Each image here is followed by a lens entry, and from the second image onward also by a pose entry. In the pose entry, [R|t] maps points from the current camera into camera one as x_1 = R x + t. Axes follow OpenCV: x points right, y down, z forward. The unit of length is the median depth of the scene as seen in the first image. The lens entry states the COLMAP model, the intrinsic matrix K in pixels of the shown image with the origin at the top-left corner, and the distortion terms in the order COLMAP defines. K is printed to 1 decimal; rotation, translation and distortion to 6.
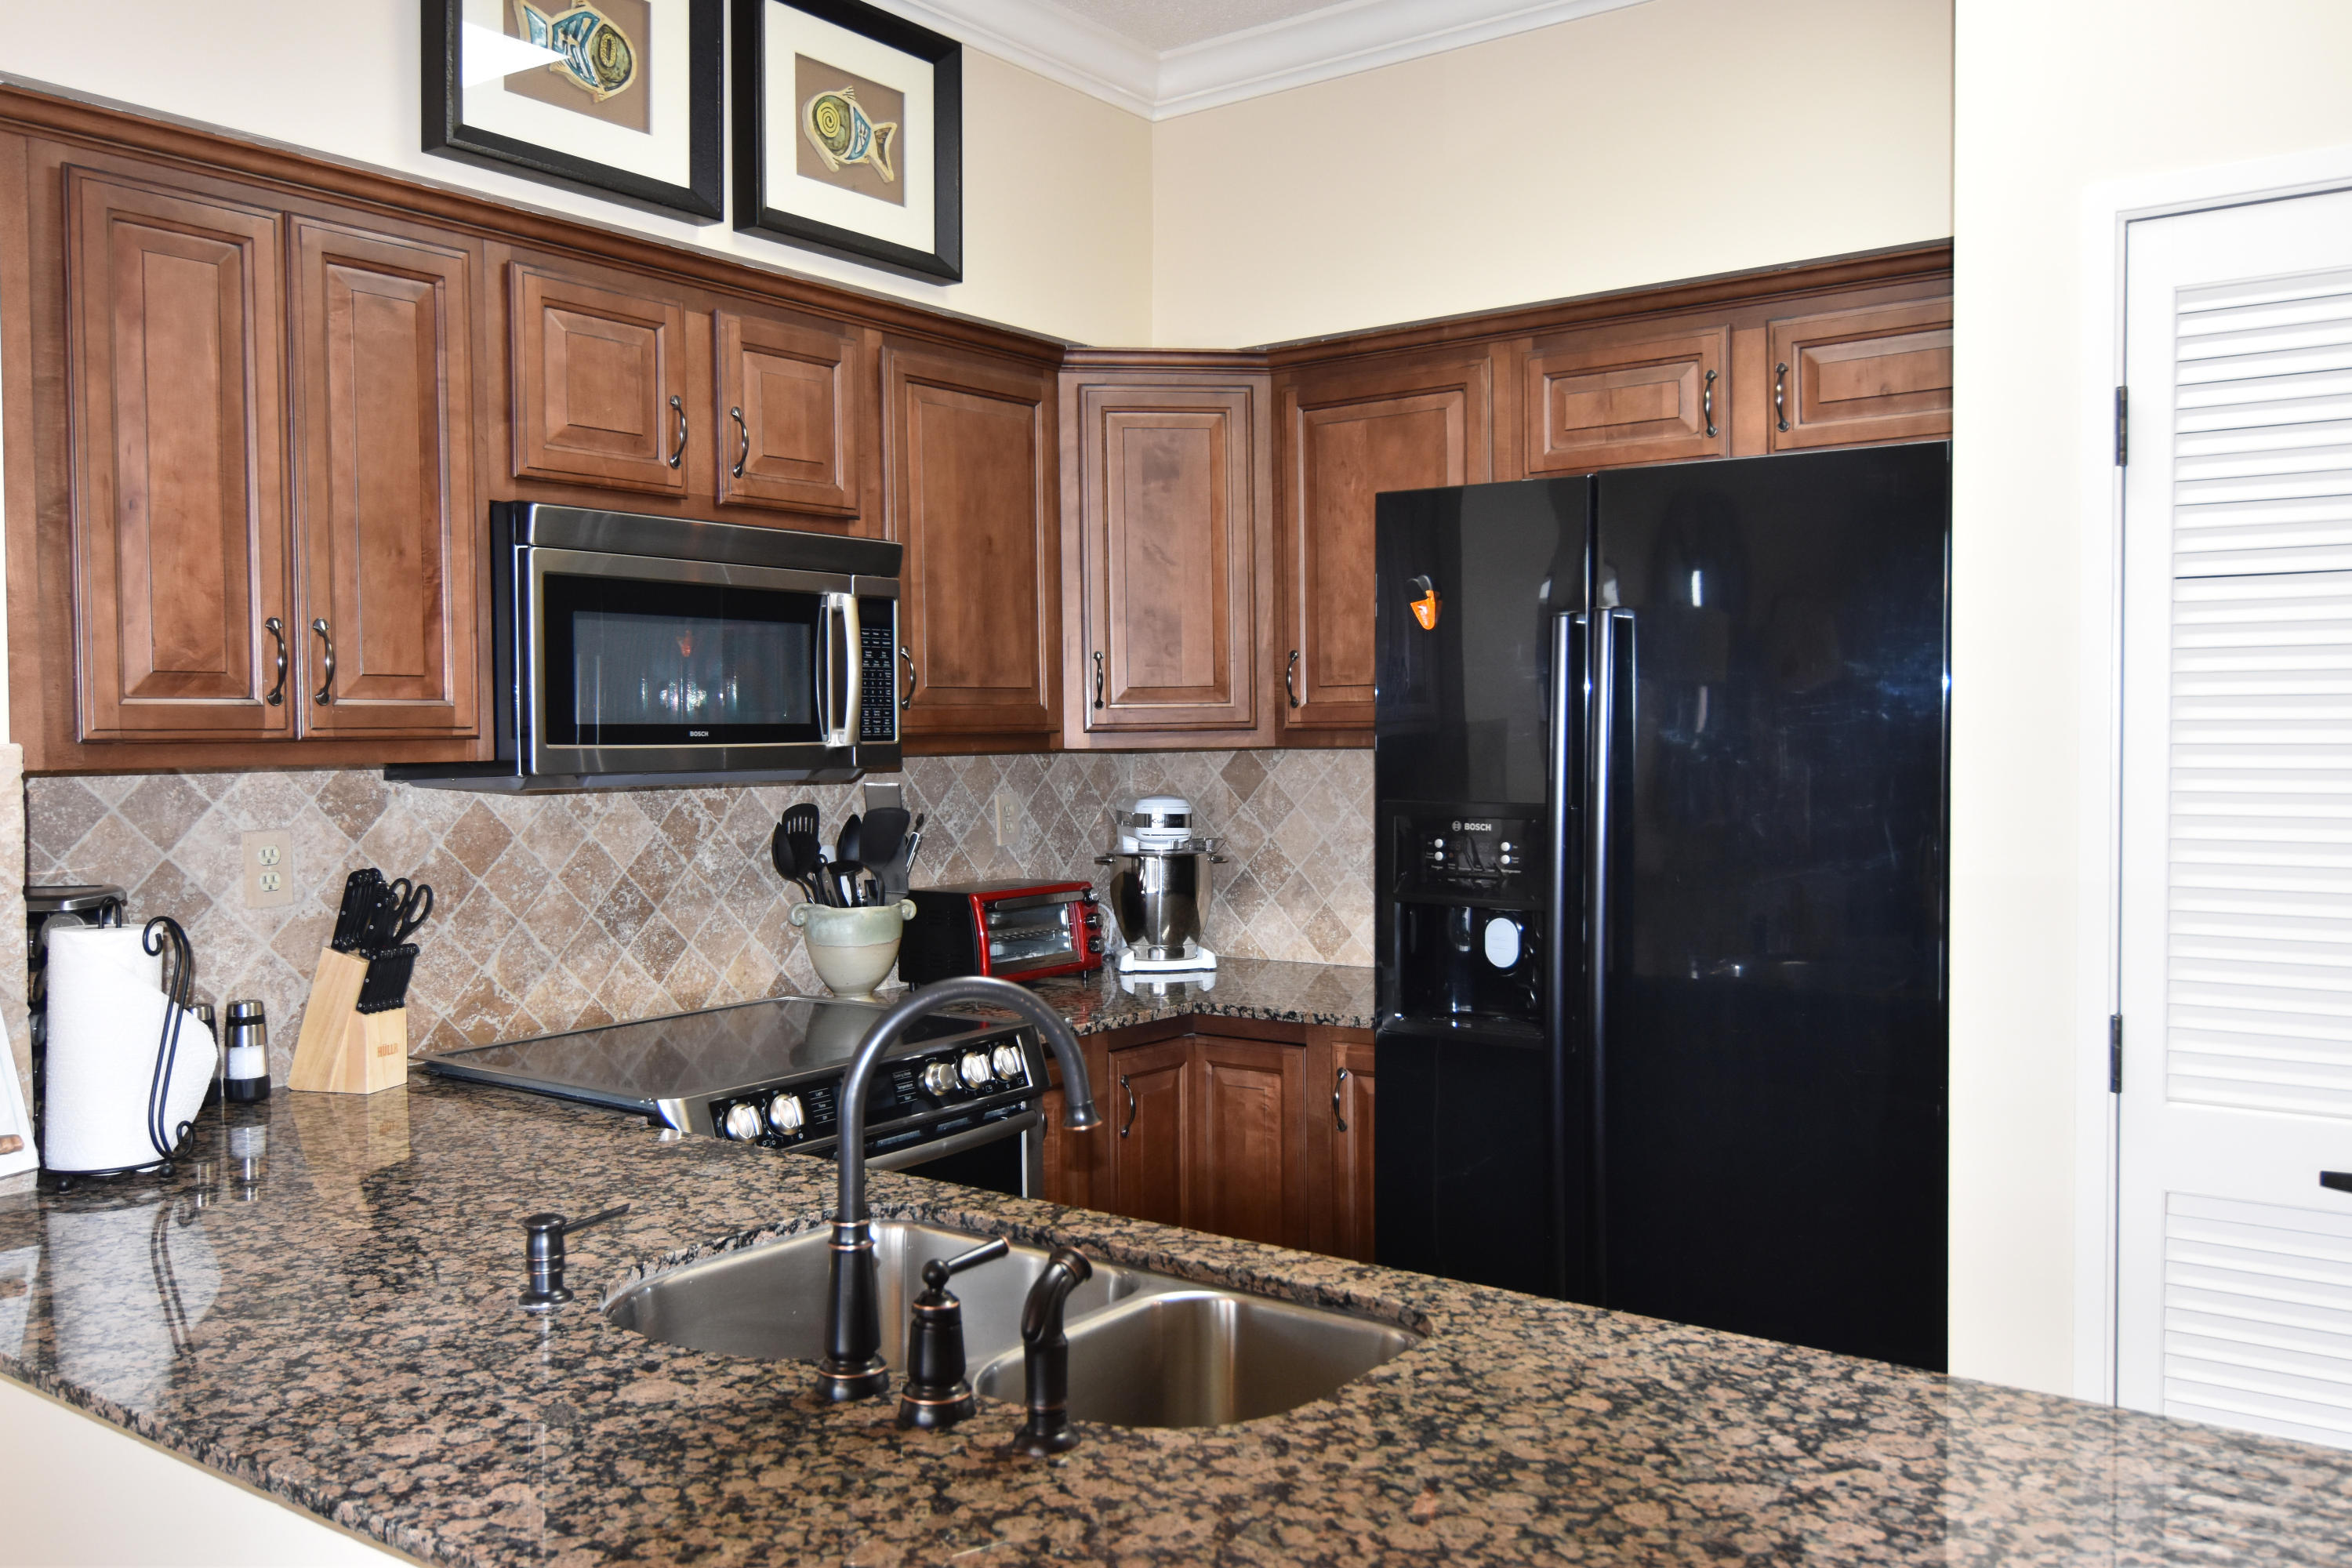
lens RADIAL K [[1896.4, 0, 1176.0], [0, 1896.4, 784.0], [0, 0, 1]] dist [0.008921, 0.002502]
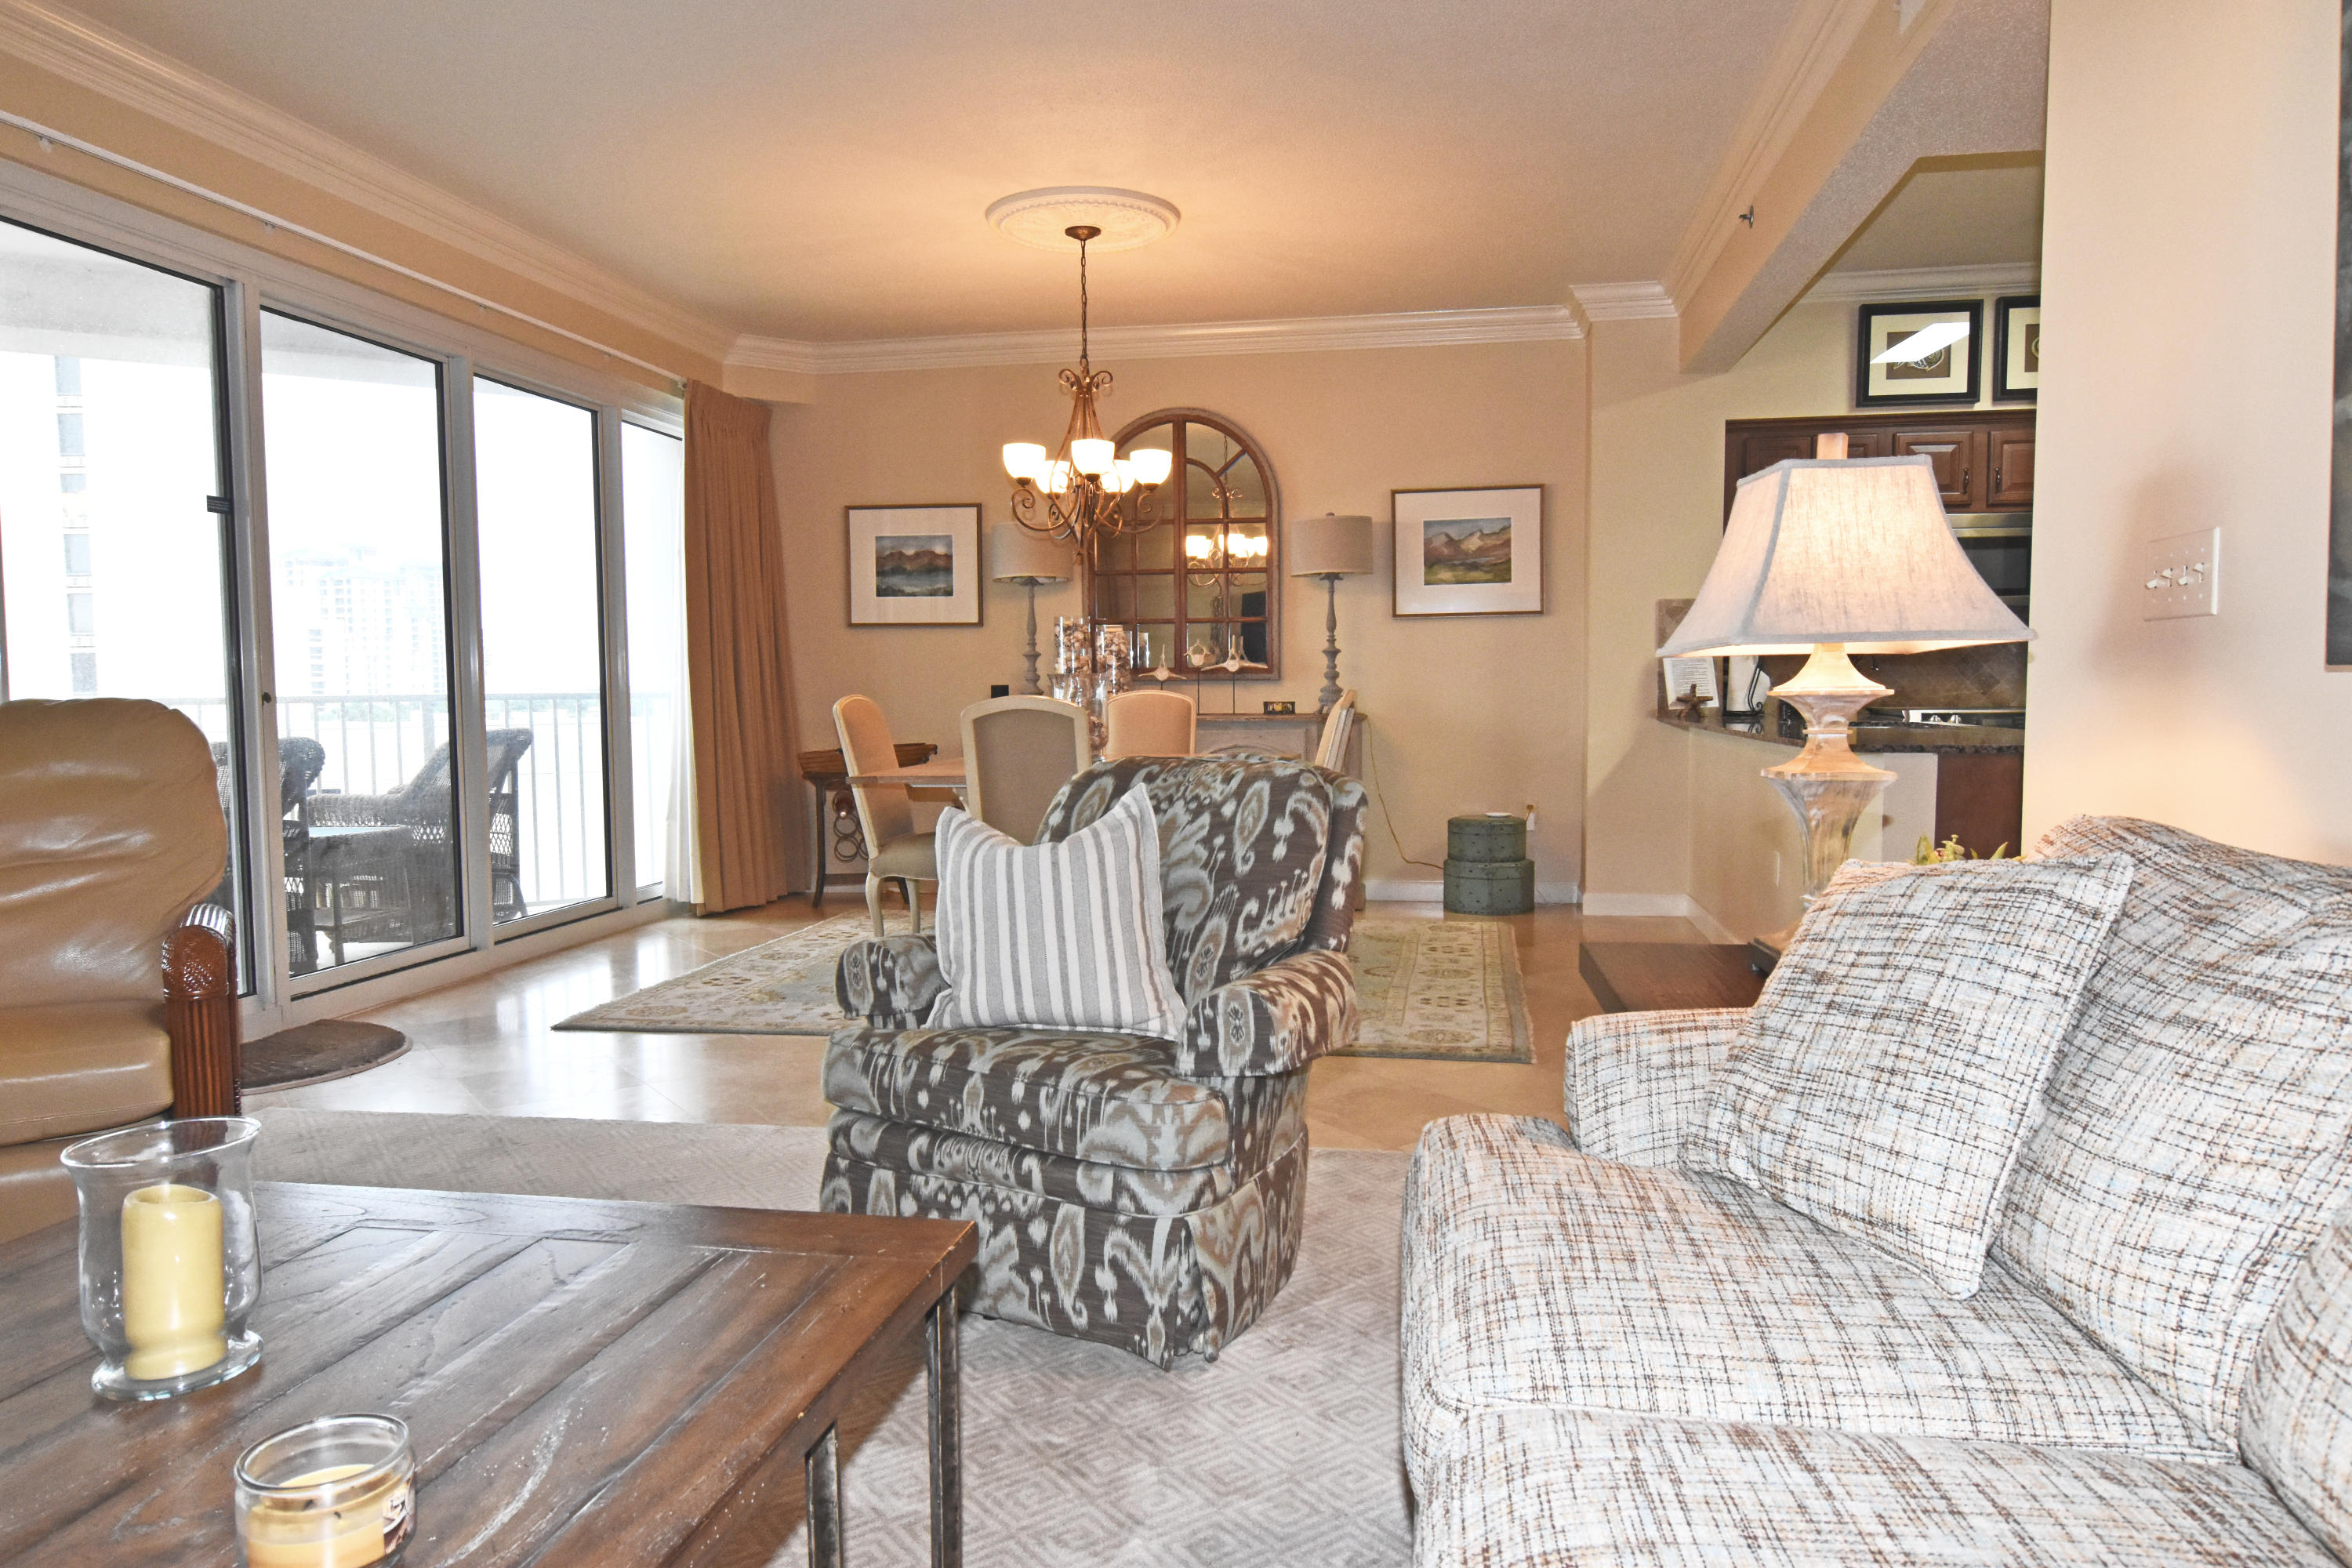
lens RADIAL K [[1546.1, 0, 1176.0], [0, 1546.1, 784.0], [0, 0, 1]] dist [0.004809, -0.003053]
pose [[0.447225, 0.062007, -0.892270, 1.256714], [-0.022561, 0.998059, 0.058050, 0.145964], [0.894137, -0.005831, 0.447756, -1.017855]]
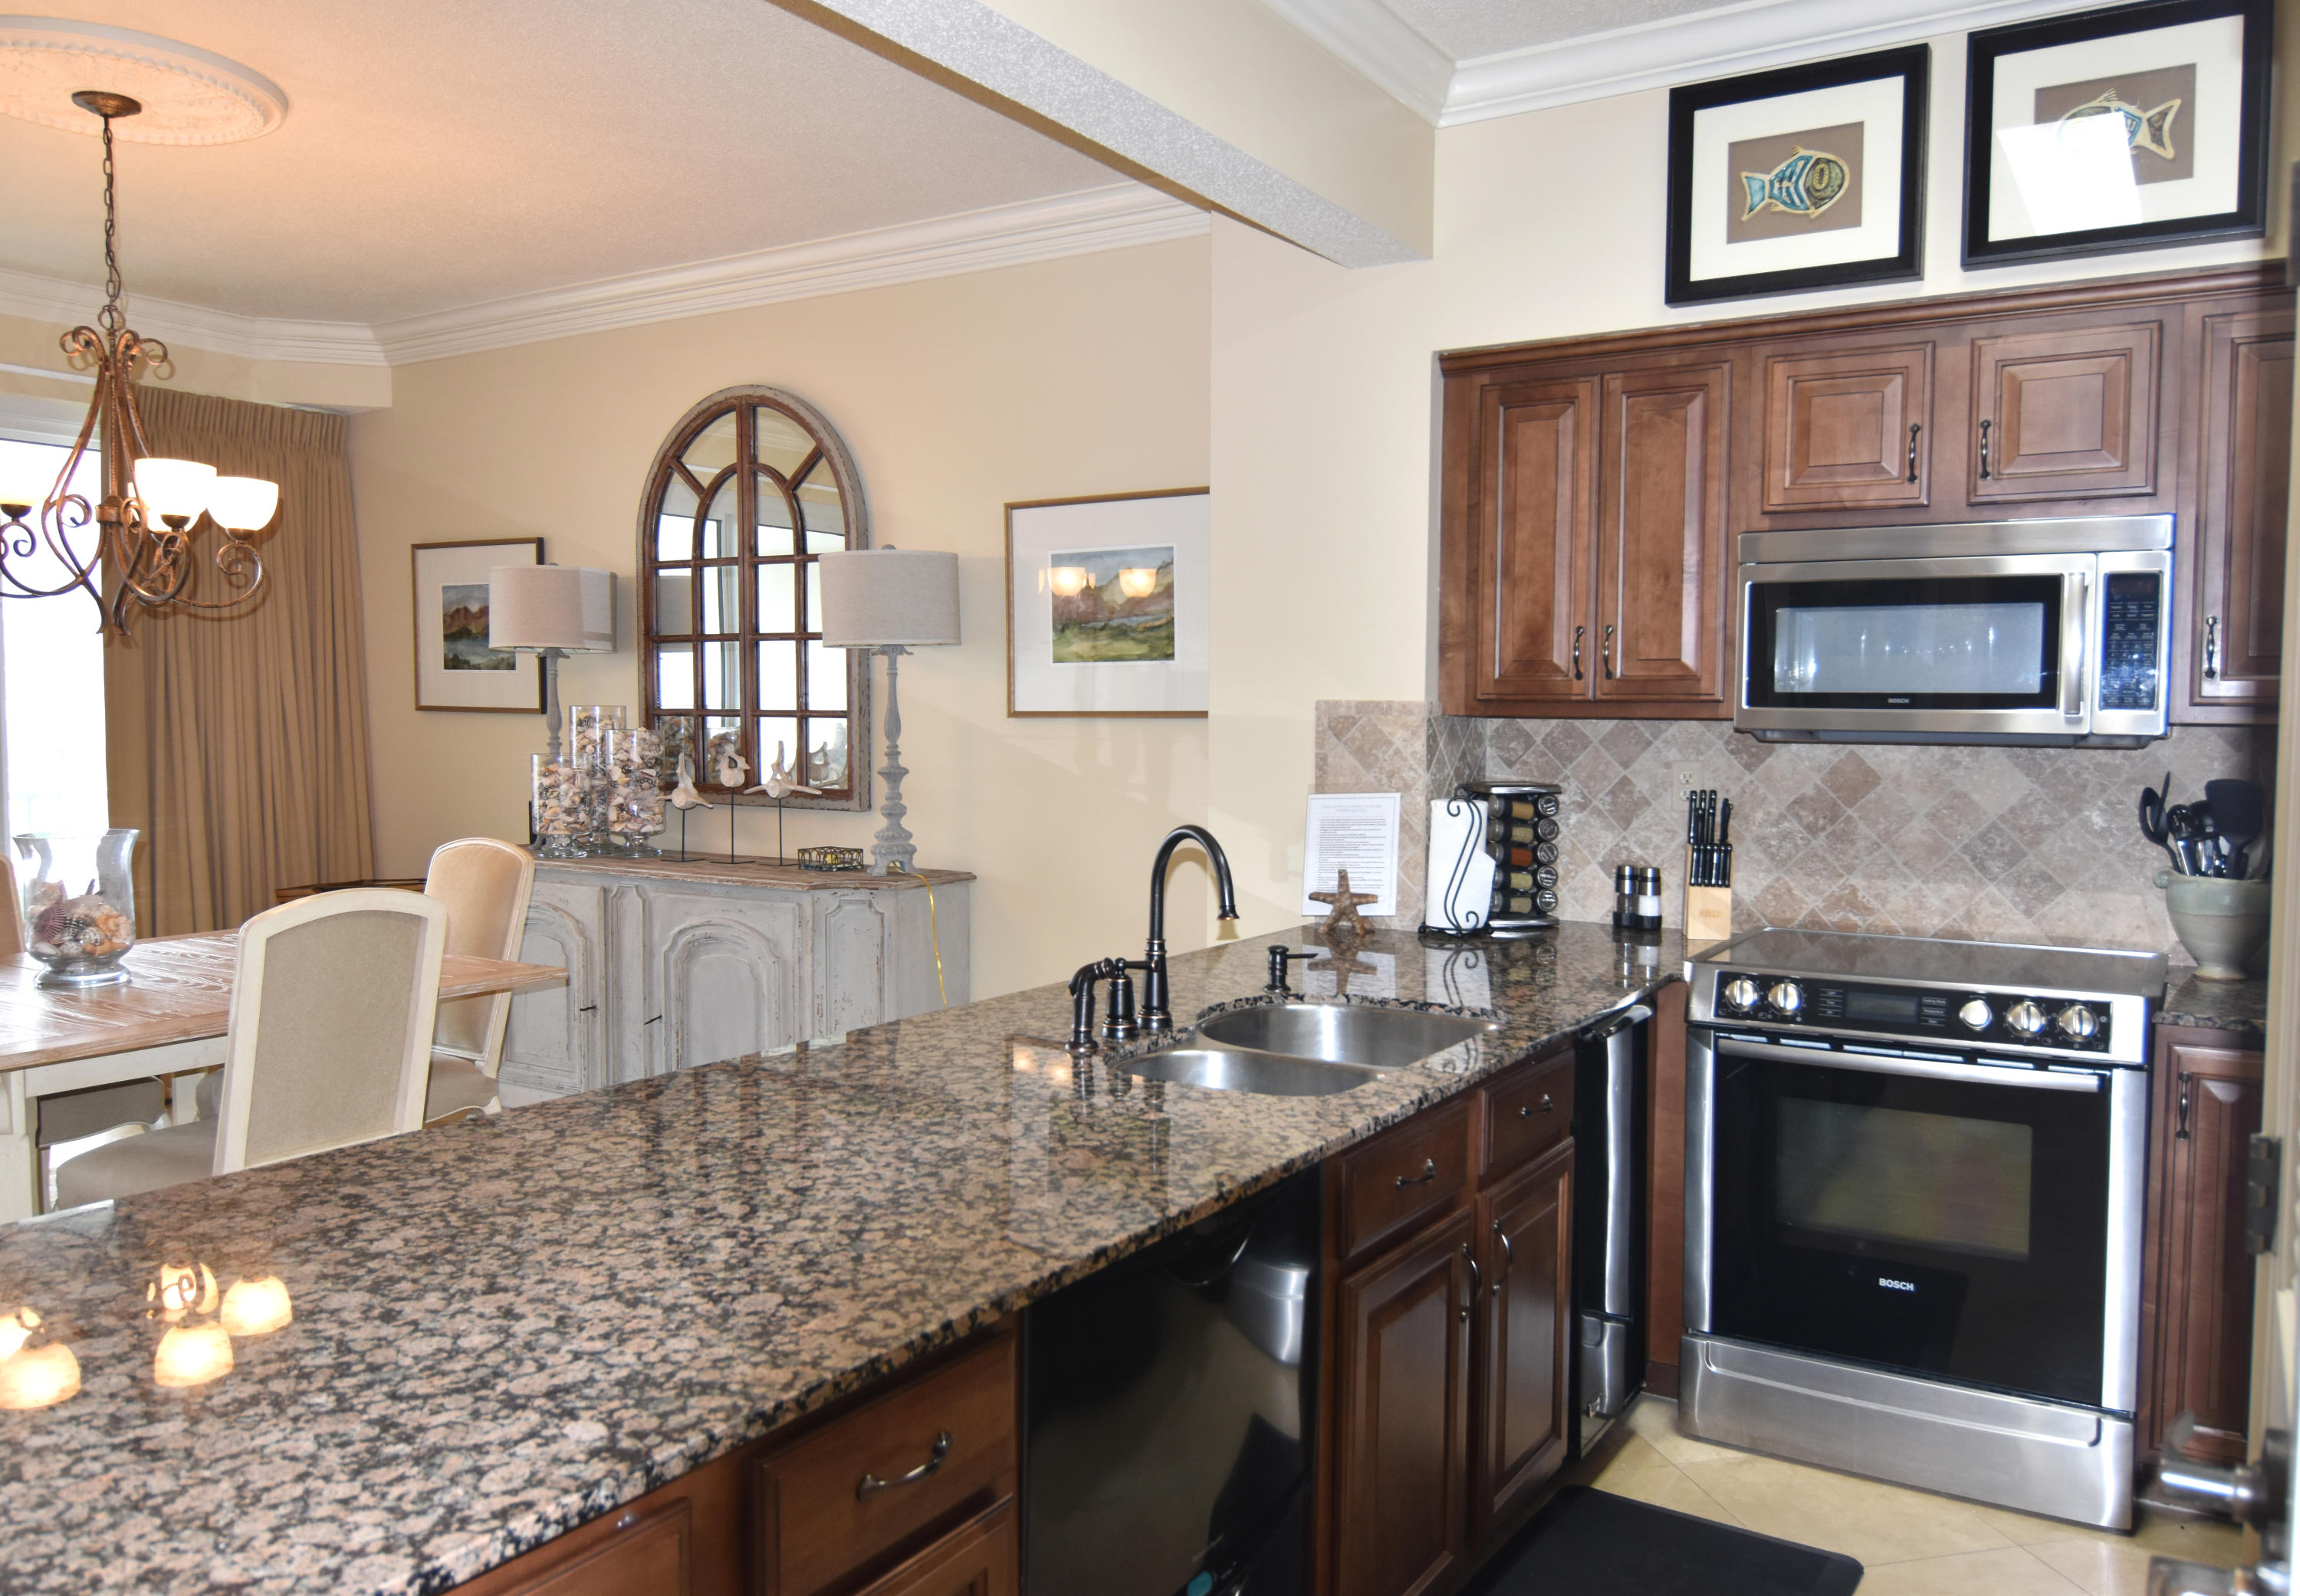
lens RADIAL K [[1700.3, 0, 1188.5], [0, 1700.3, 798.7], [0, 0, 1]] dist [0.008612, -0.011709]
pose [[0.086745, 0.062591, -0.994262, 0.818092], [-0.038334, 0.997495, 0.059450, -0.011386], [0.995493, 0.032957, 0.088927, 0.455186]]
